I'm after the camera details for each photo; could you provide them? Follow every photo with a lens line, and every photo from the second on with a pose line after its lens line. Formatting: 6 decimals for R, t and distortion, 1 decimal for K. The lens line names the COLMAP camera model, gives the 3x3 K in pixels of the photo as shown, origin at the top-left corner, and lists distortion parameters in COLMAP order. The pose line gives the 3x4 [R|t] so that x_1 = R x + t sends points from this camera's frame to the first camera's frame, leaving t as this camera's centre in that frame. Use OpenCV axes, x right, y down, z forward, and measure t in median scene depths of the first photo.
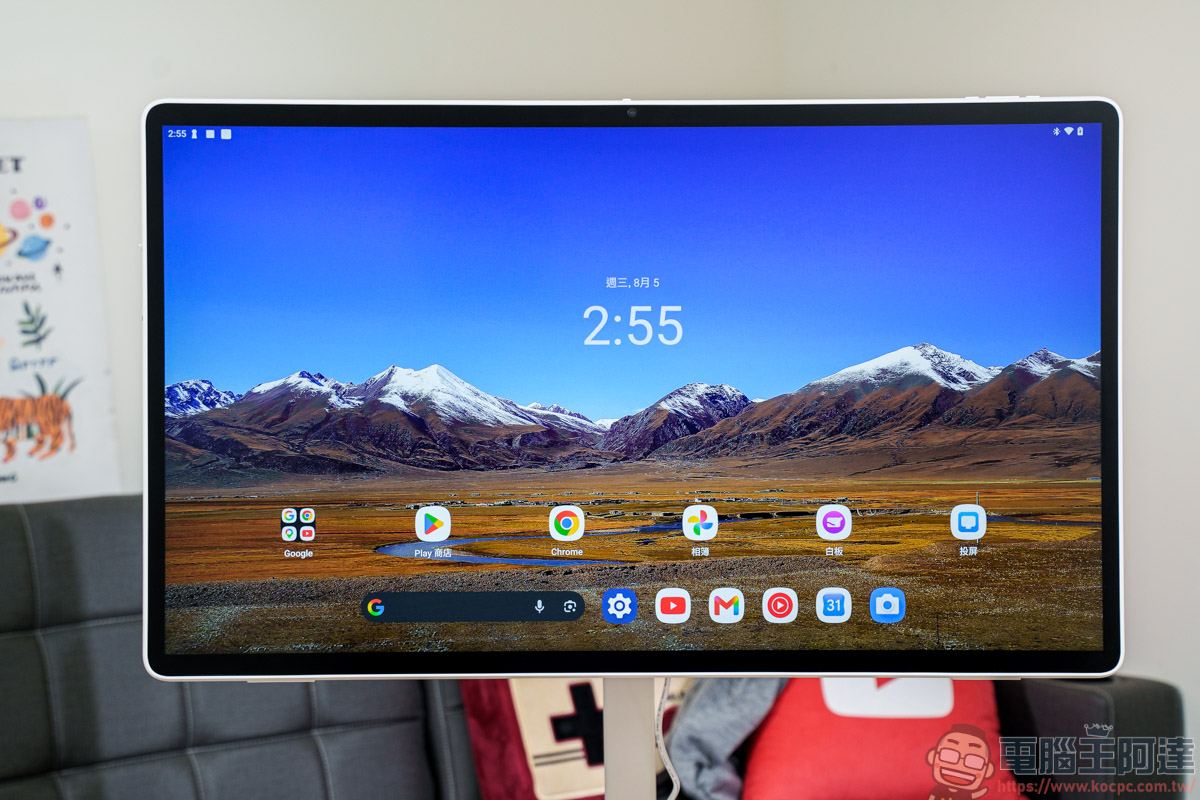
lens RADIAL K [[2070.0, 0, 598.7], [0, 2070.0, 400.9], [0, 0, 1]] dist [0.185889, 0.000000]
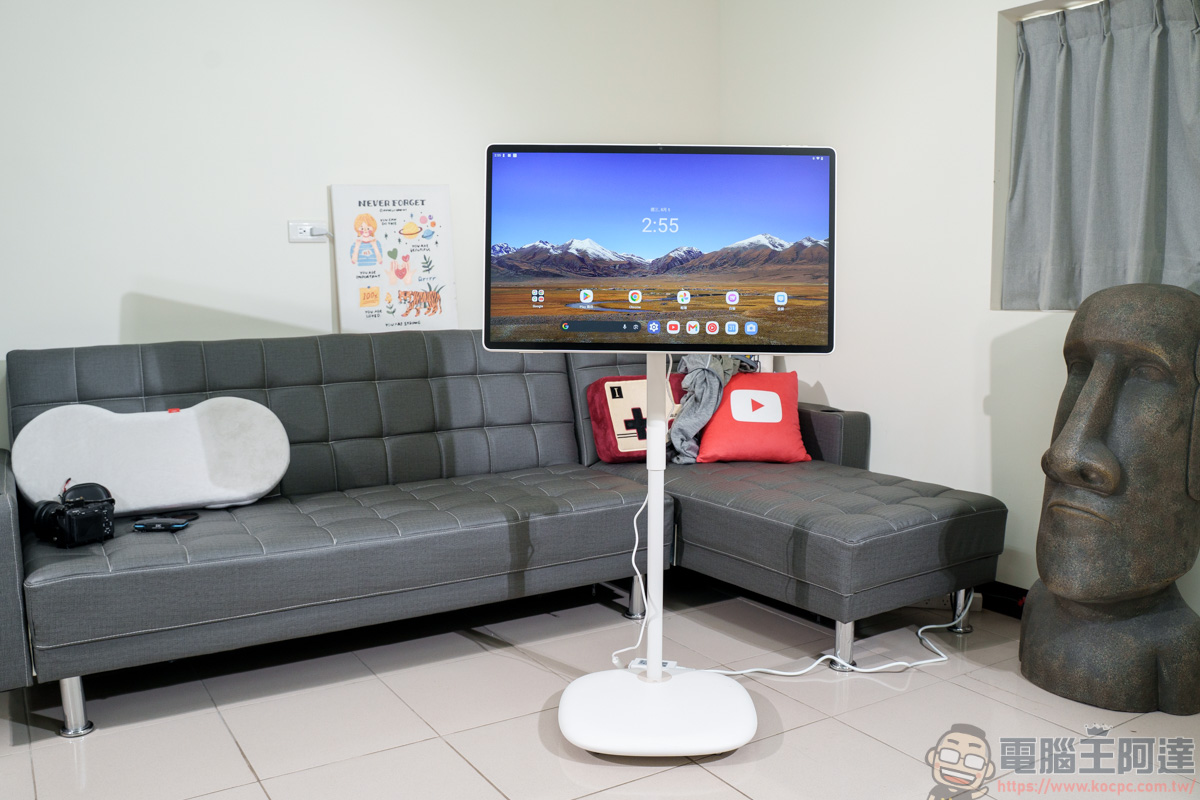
lens RADIAL K [[980.6, 0, 618.8], [0, 980.6, 422.3], [0, 0, 1]] dist [-0.060228, -0.001786]
pose [[0.999675, 0.015412, -0.020322, -0.007977], [-0.015241, 0.999847, 0.008571, 0.214080], [0.020451, -0.008258, 0.999757, -0.298843]]
